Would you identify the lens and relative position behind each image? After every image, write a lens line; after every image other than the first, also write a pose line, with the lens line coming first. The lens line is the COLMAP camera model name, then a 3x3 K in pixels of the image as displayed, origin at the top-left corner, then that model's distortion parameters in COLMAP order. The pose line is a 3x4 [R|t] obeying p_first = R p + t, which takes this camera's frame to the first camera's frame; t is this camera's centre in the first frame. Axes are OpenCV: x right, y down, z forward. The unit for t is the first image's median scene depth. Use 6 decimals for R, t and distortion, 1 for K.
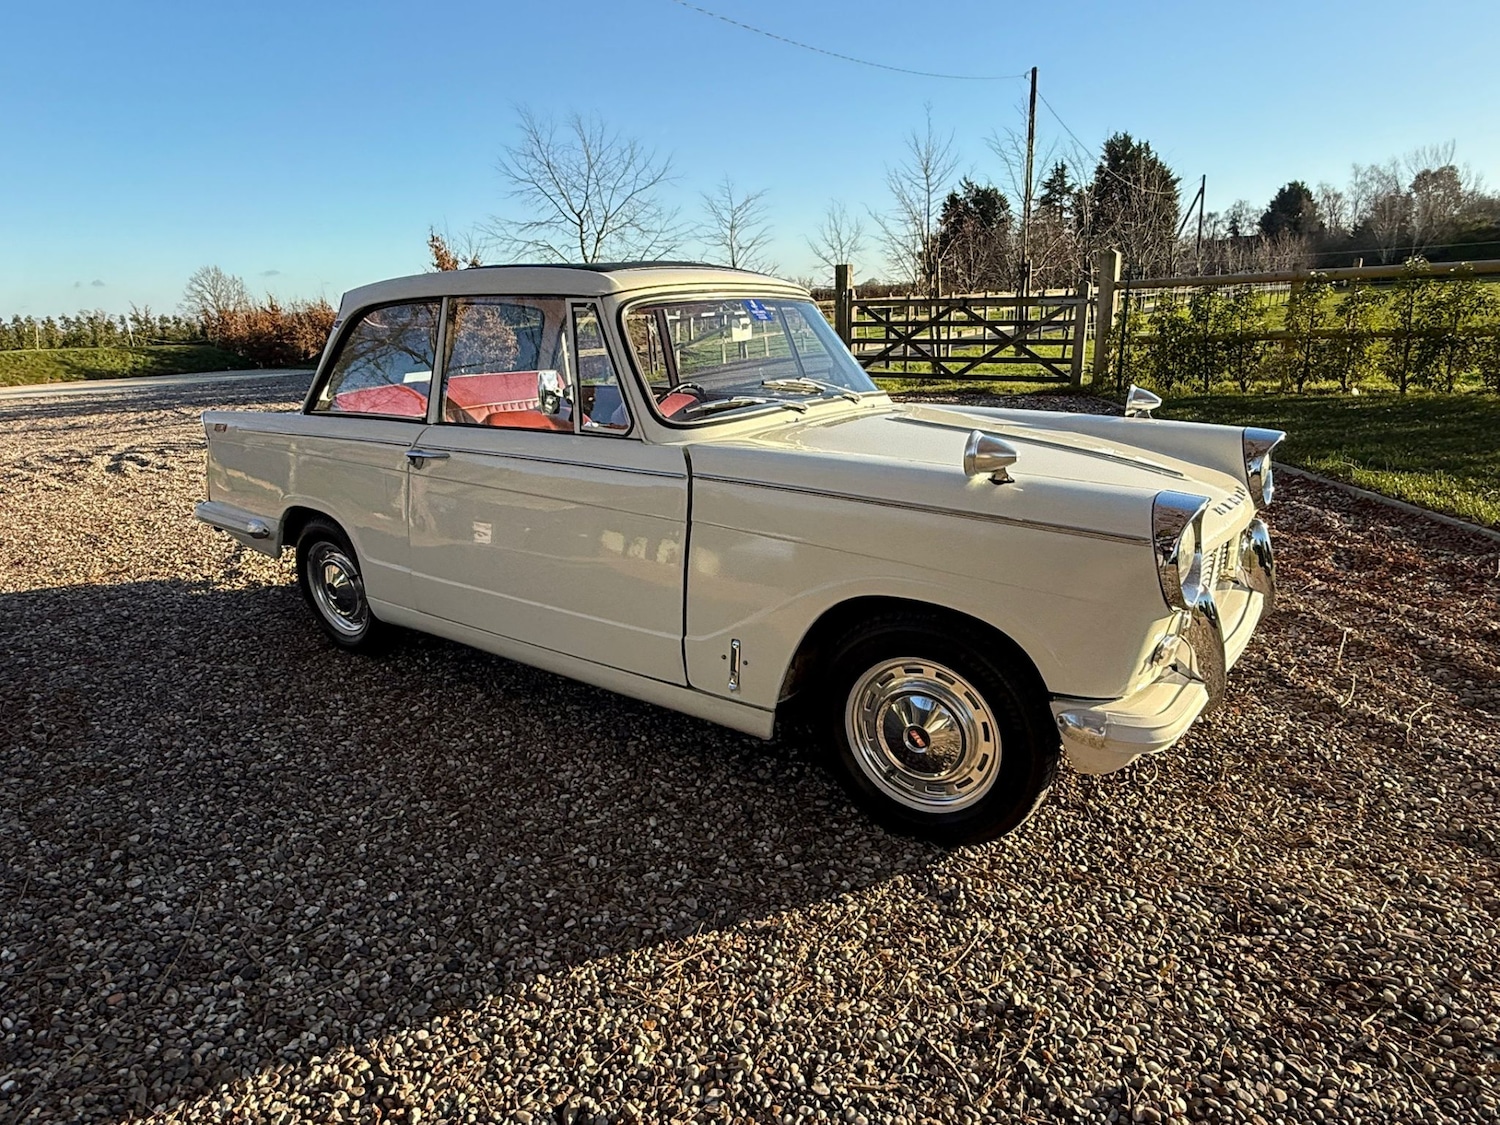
lens RADIAL K [[902.9, 0, 737.4], [0, 902.9, 562.2], [0, 0, 1]] dist [-0.000726, 0.002047]
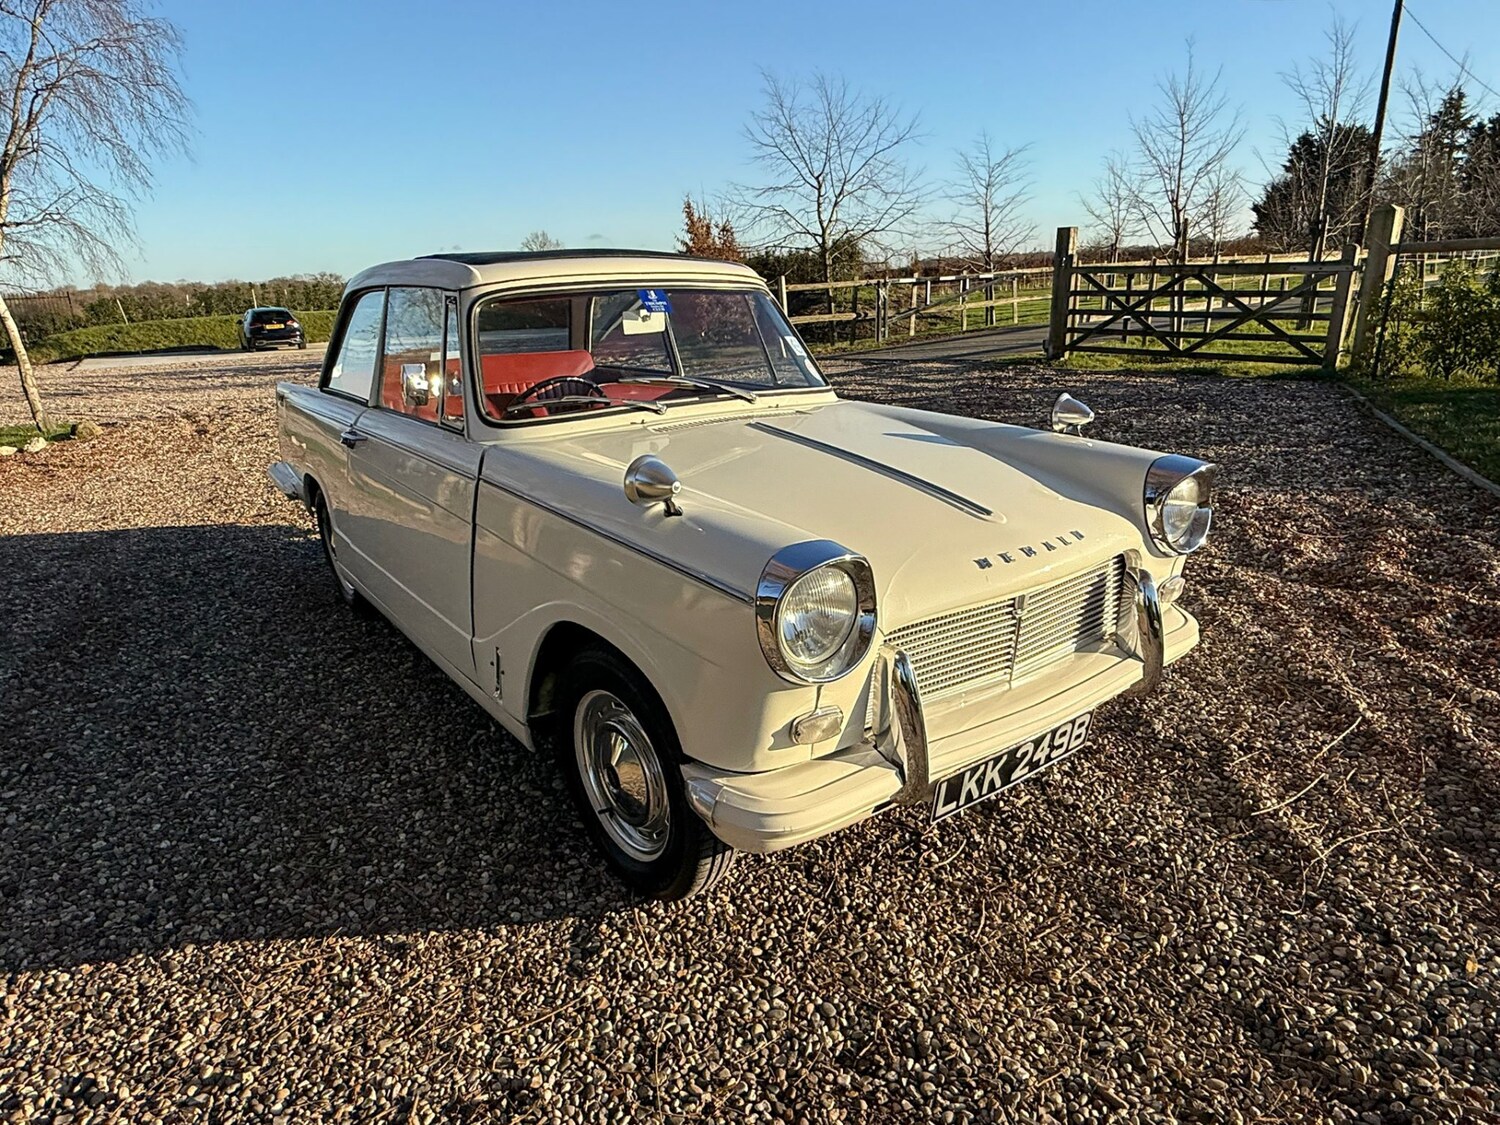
lens RADIAL K [[902.9, 0, 737.4], [0, 902.9, 562.2], [0, 0, 1]] dist [-0.000726, 0.002047]
pose [[0.954784, 0.088828, -0.283719, 0.452852], [-0.077573, 0.995698, 0.050684, -0.067593], [0.287000, -0.026383, 0.957567, 0.117671]]
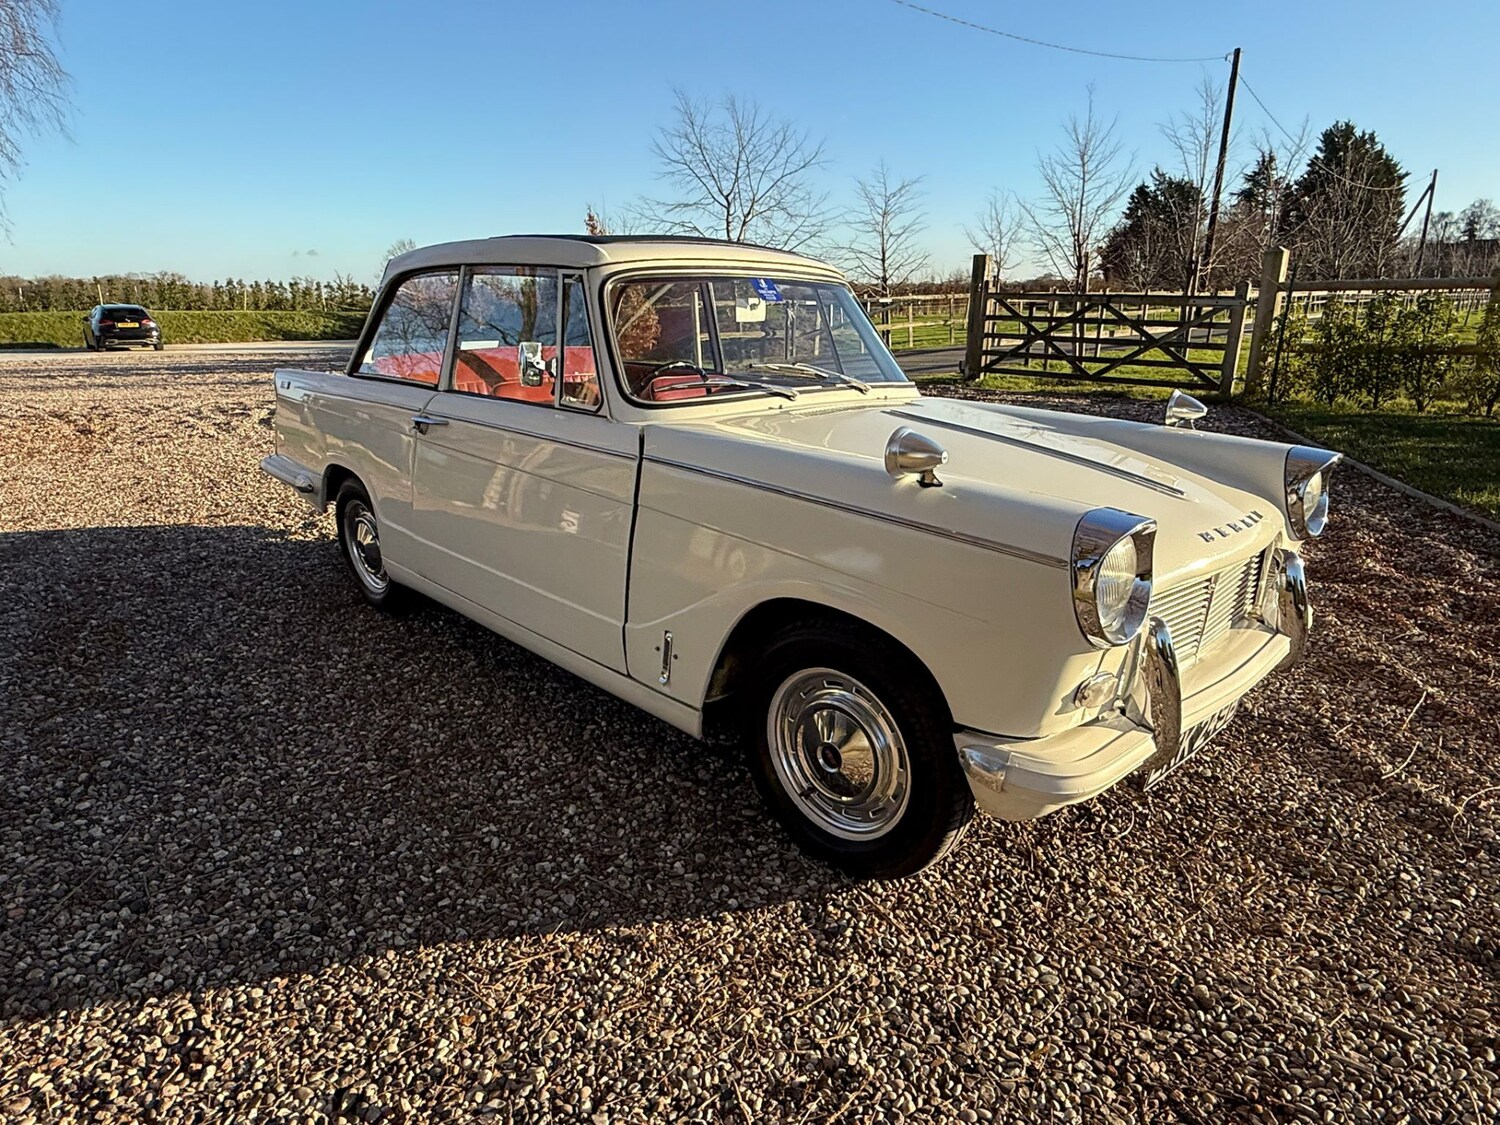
lens RADIAL K [[902.9, 0, 737.4], [0, 902.9, 562.2], [0, 0, 1]] dist [-0.000726, 0.002047]
pose [[0.984543, 0.084260, -0.153540, 0.184255], [-0.082207, 0.996421, 0.019683, -0.010970], [0.154649, -0.006757, 0.987946, 0.059602]]
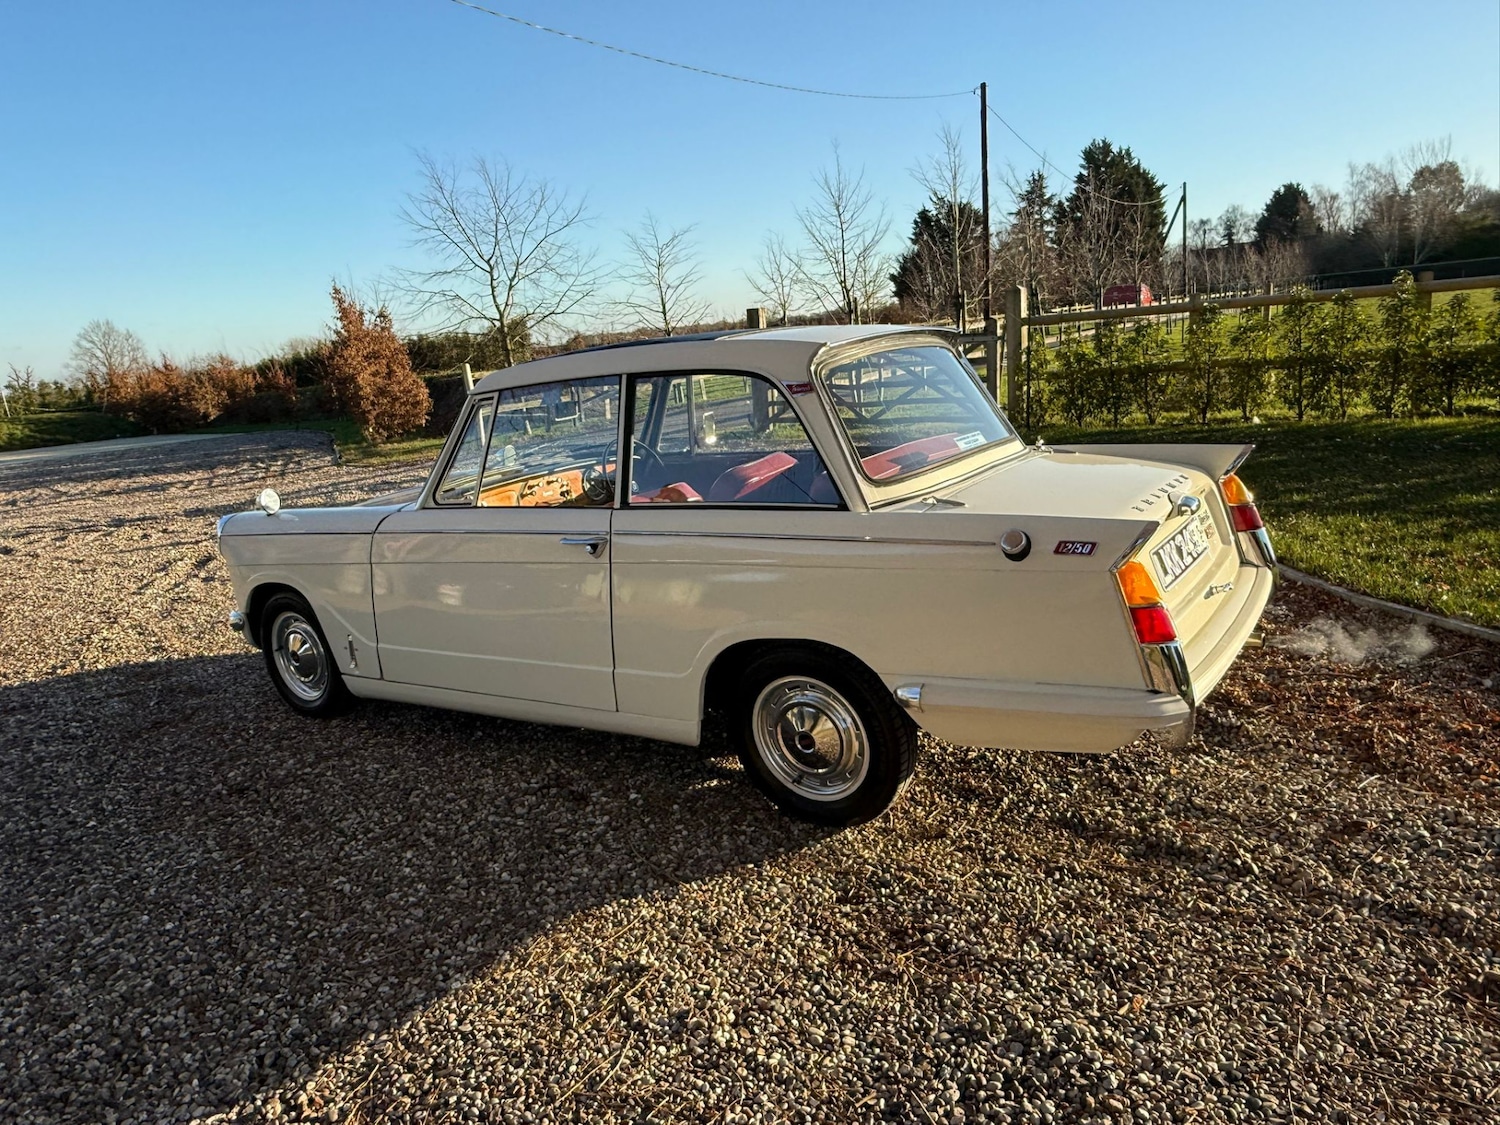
lens RADIAL K [[1012.2, 0, 741.9], [0, 1012.2, 560.2], [0, 0, 1]] dist [-0.000225, 0.000864]
pose [[0.998170, -0.049006, 0.035428, 0.267328], [0.051090, 0.996860, -0.060505, 0.010689], [-0.032352, 0.062204, 0.997539, -0.290559]]
